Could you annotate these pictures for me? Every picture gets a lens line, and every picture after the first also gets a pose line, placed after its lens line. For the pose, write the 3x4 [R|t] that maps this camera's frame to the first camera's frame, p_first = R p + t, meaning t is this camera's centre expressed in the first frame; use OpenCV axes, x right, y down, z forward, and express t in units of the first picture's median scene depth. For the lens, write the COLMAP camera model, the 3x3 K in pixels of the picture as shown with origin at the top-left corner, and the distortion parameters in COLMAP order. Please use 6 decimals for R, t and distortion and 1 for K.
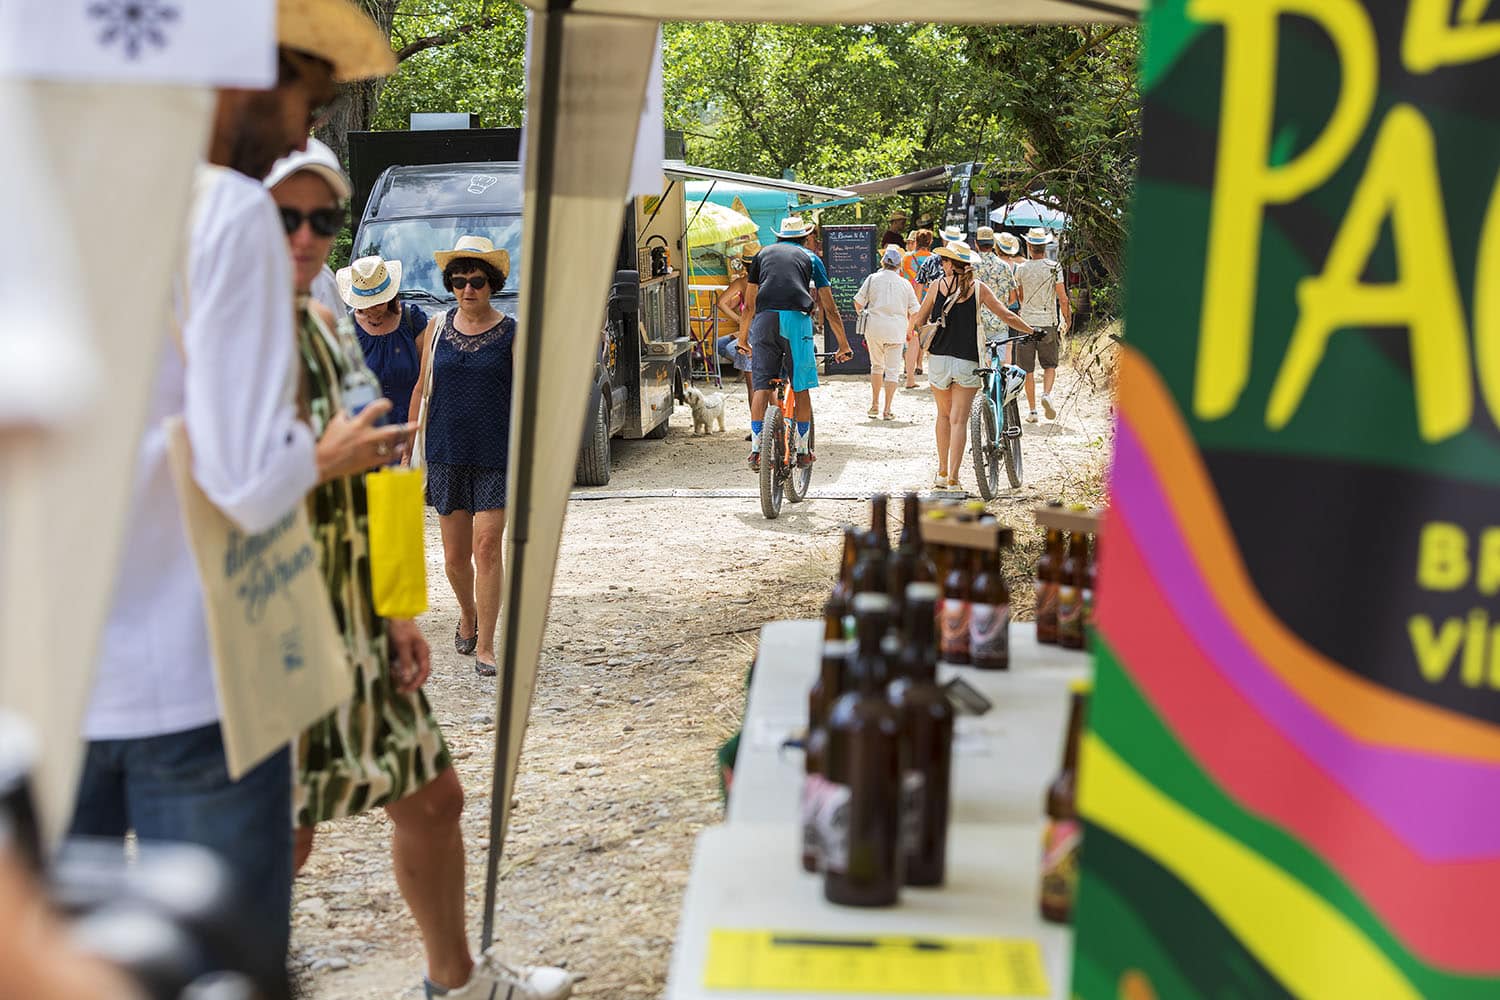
lens RADIAL K [[3095.2, 0, 775.6], [0, 3095.2, 493.3], [0, 0, 1]] dist [0.121659, -0.664376]
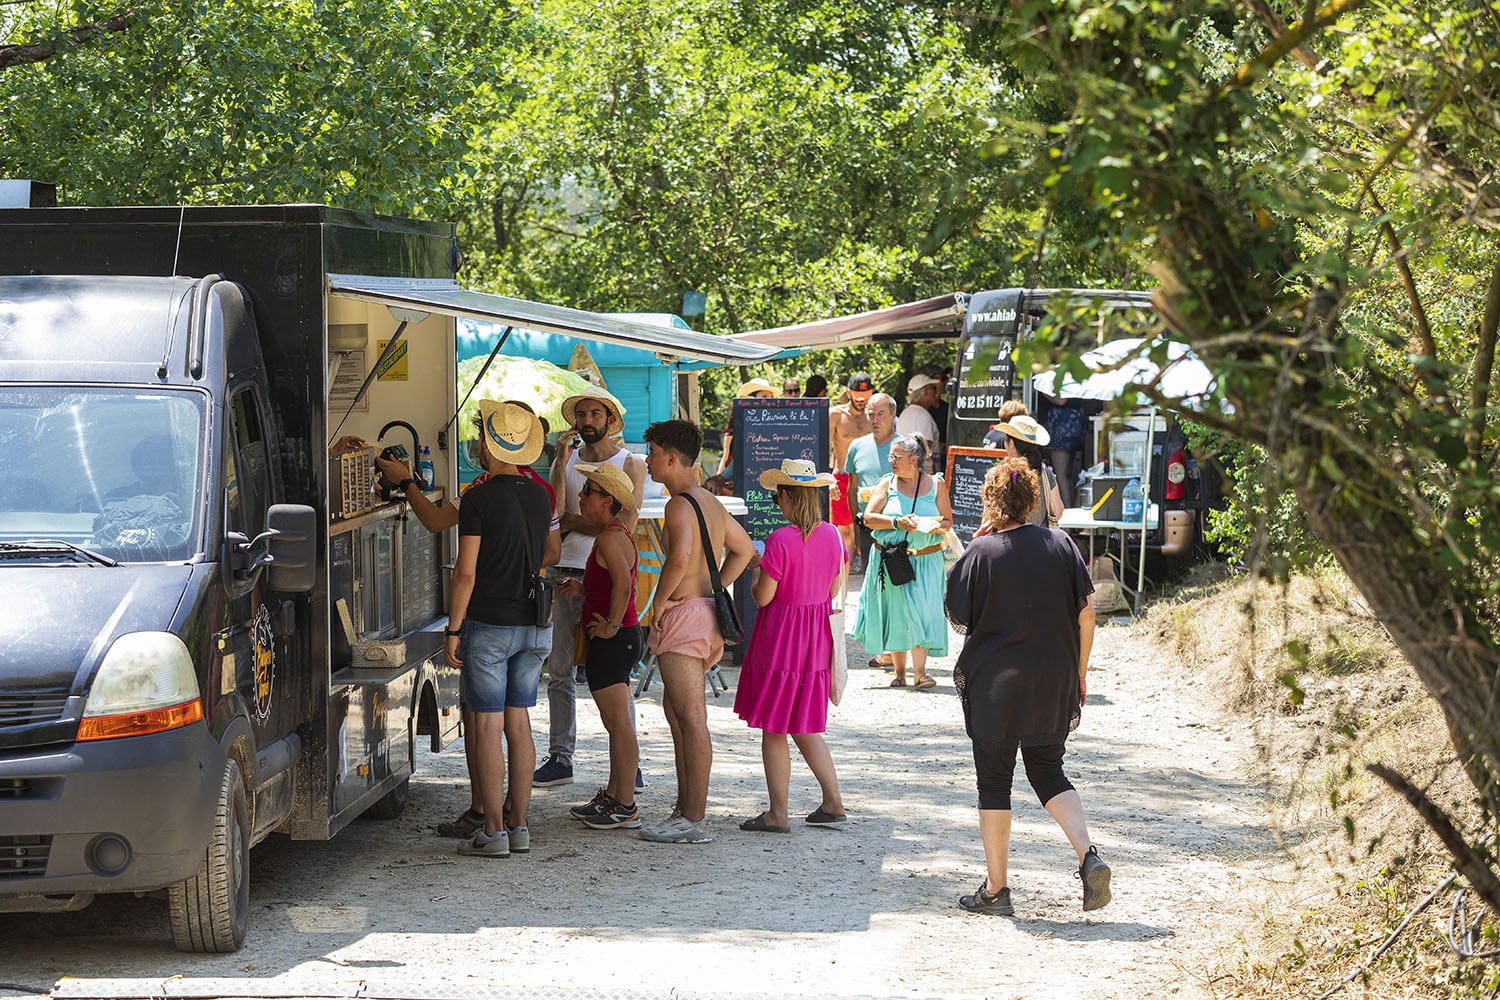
lens RADIAL K [[4573.7, 0, 750.0], [0, 4573.7, 500.0], [0, 0, 1]] dist [0.108384, -2.218095]
pose [[0.999747, 0.020191, 0.009938, 0.013816], [-0.019582, 0.998128, -0.057932, -0.027726], [-0.011089, 0.057722, 0.998271, 0.242205]]
